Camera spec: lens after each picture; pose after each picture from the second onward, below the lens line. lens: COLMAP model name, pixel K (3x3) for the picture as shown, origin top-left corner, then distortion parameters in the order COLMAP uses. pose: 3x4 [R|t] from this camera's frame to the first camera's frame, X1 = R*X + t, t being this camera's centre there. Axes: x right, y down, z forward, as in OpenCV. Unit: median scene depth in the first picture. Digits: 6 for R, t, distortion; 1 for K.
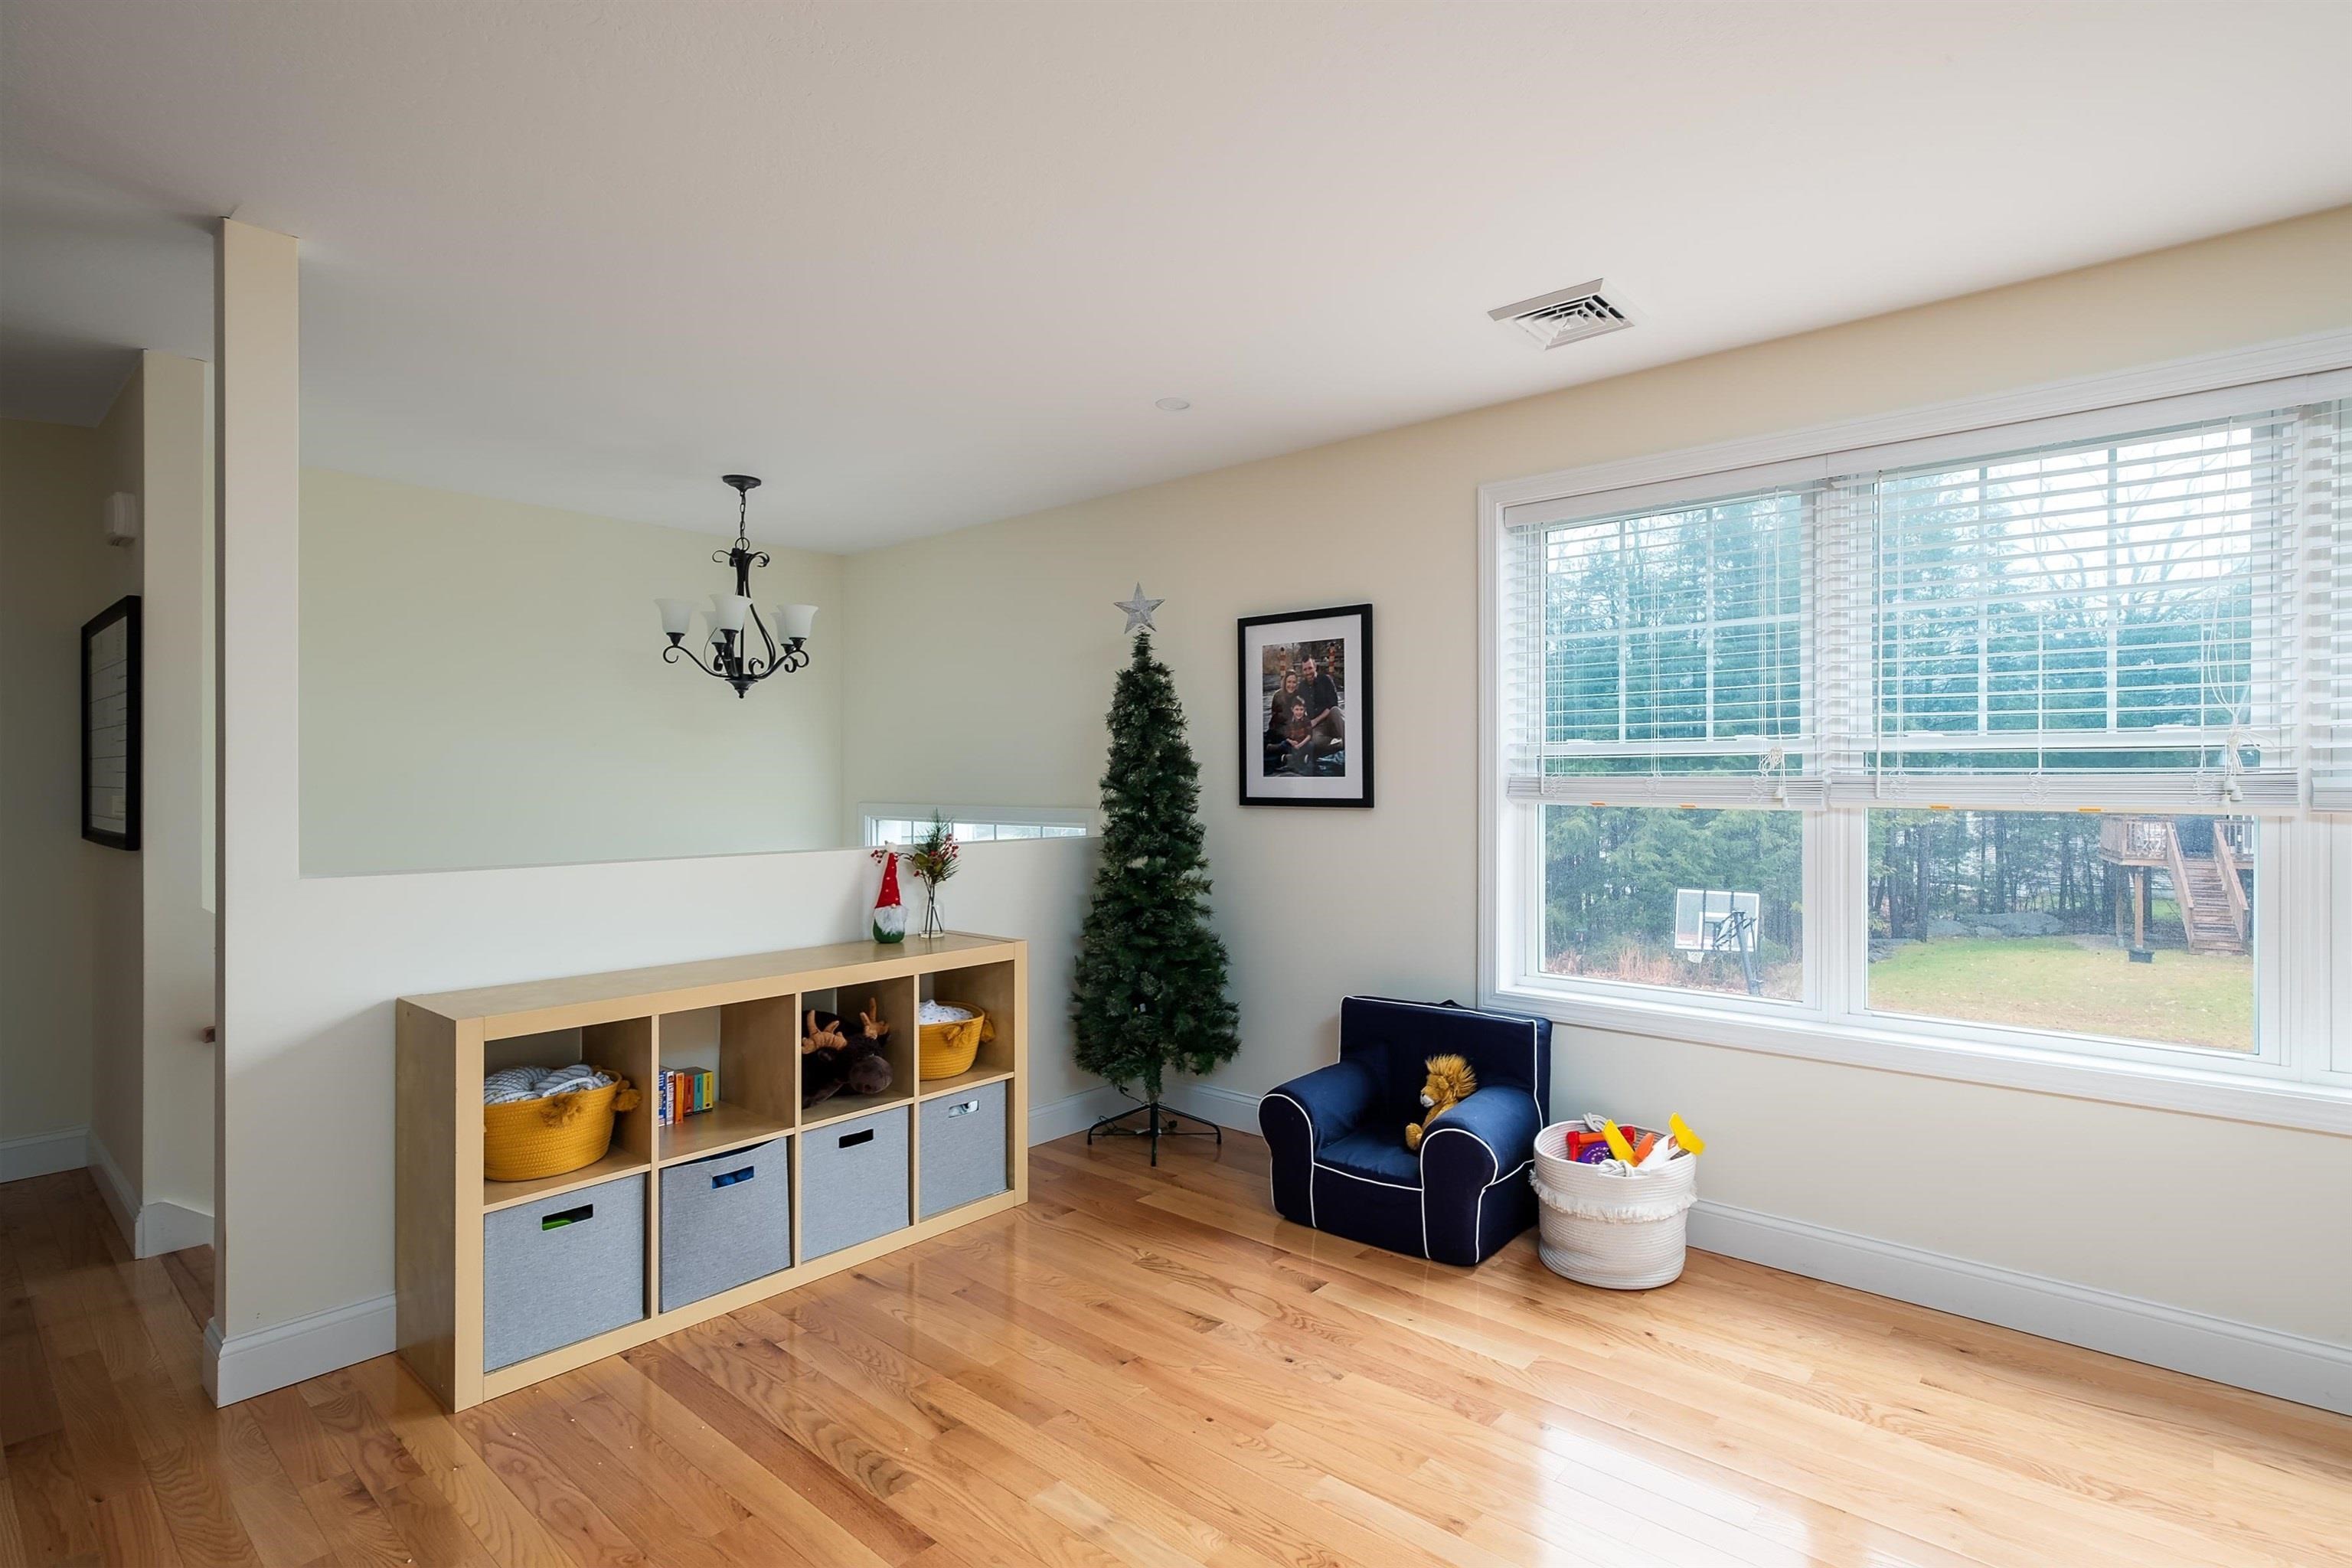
lens RADIAL K [[1165.9, 0, 1229.3], [0, 1165.9, 783.2], [0, 0, 1]] dist [0.002677, -0.001012]
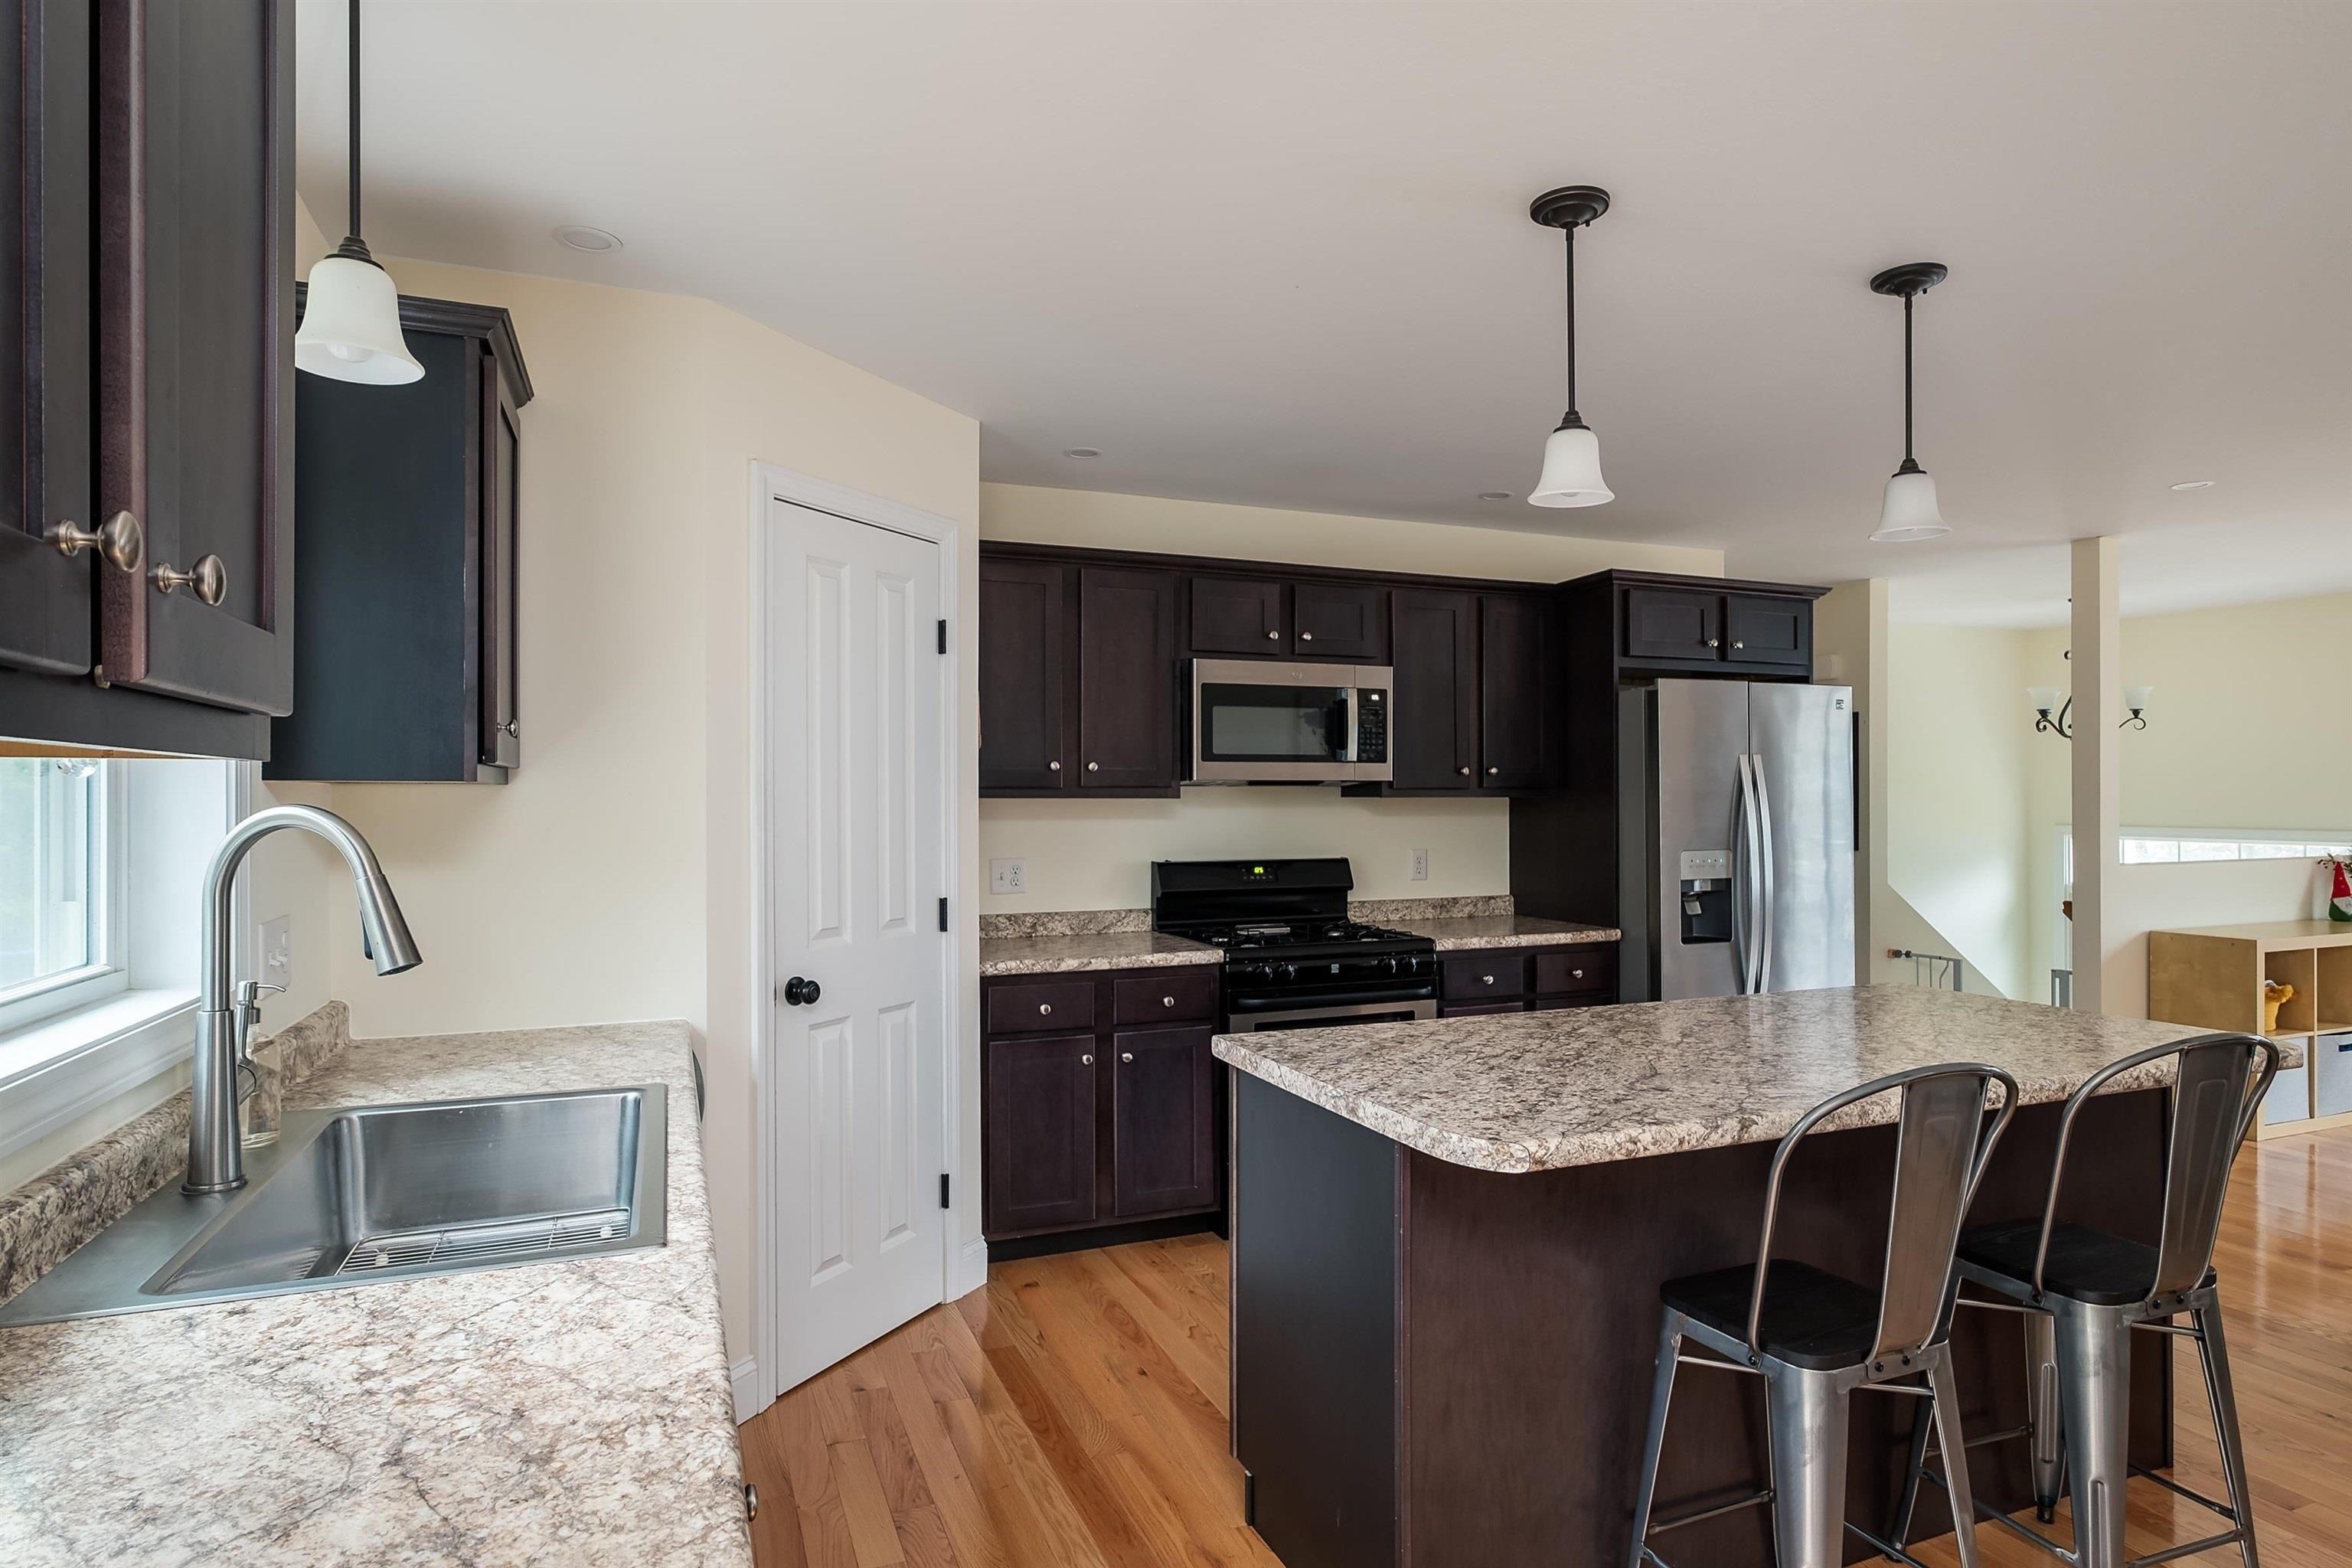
lens RADIAL K [[1257.9, 0, 1207.3], [0, 1257.9, 824.7], [0, 0, 1]] dist [-0.004024, -0.000927]
pose [[0.880968, 0.008405, -0.473100, -0.721583], [0.000940, 0.999809, 0.019513, -0.017444], [0.473174, -0.017635, 0.880792, -0.978295]]
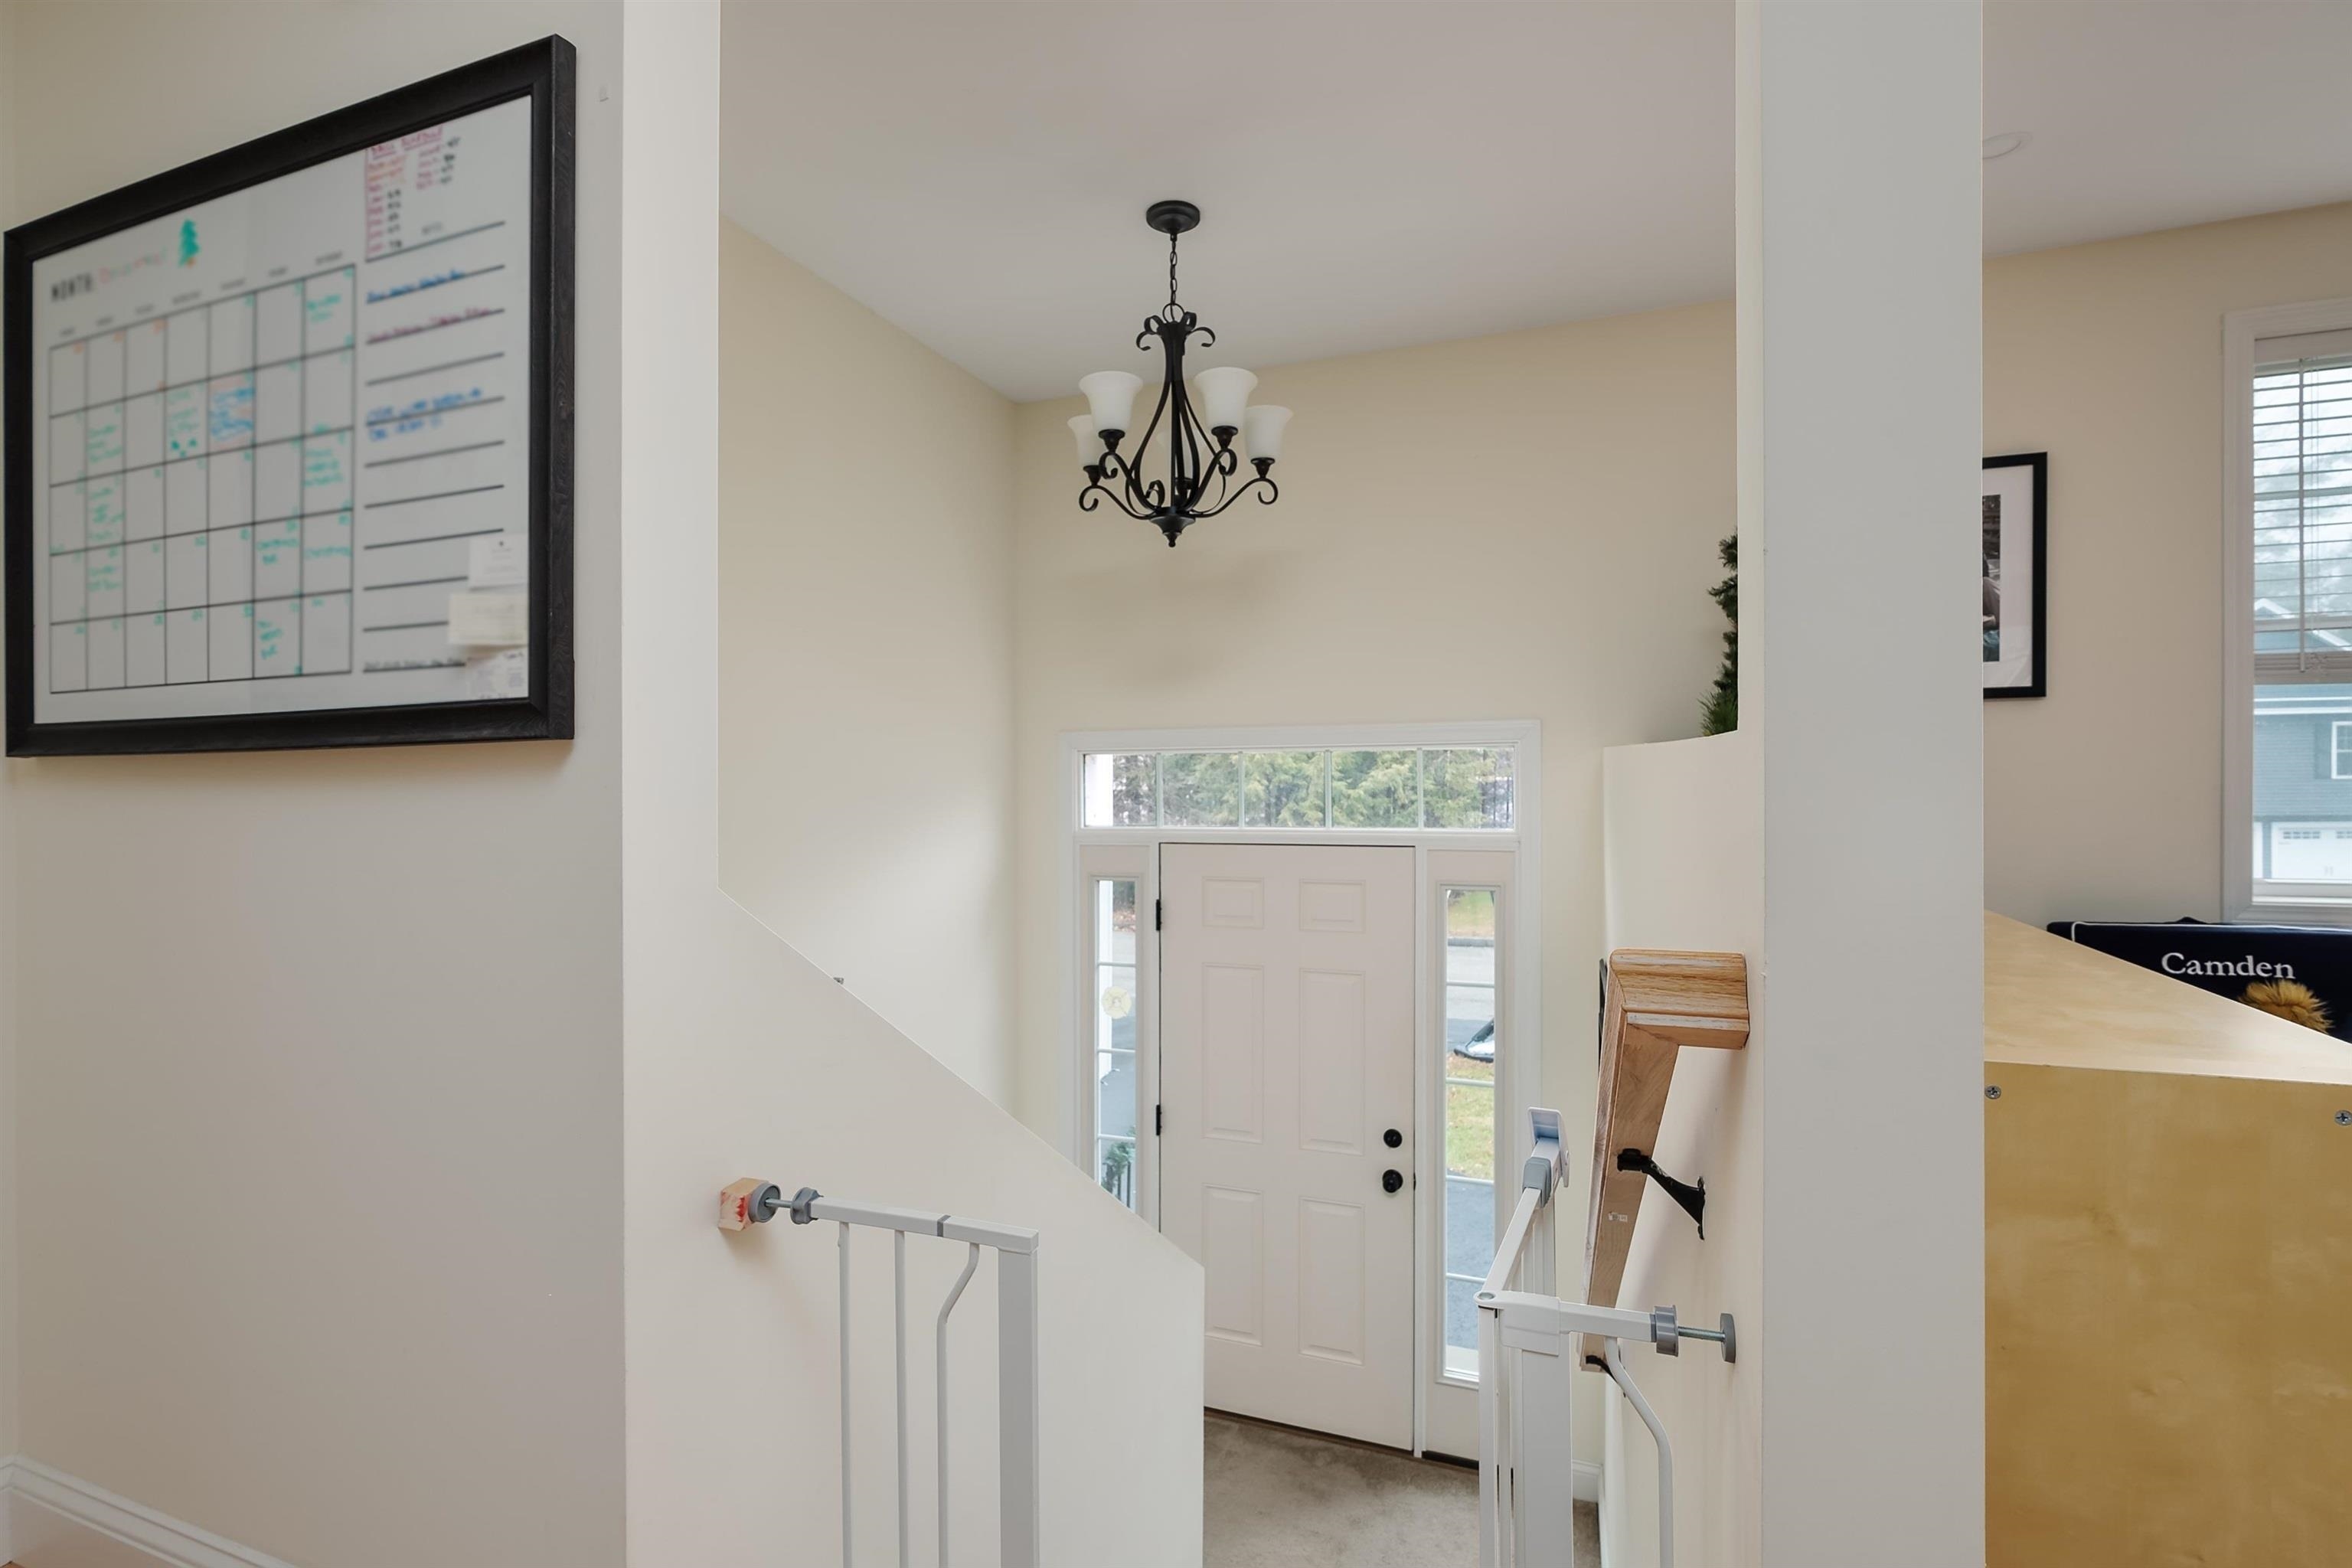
lens RADIAL K [[1051.8, 0, 1200.4], [0, 1051.8, 734.8], [0, 0, 1]] dist [-0.000478, -0.000083]
pose [[0.945166, -0.009711, 0.326446, -0.682889], [0.018120, 0.999577, -0.022729, 0.053719], [-0.326087, 0.027398, 0.944943, 0.477380]]
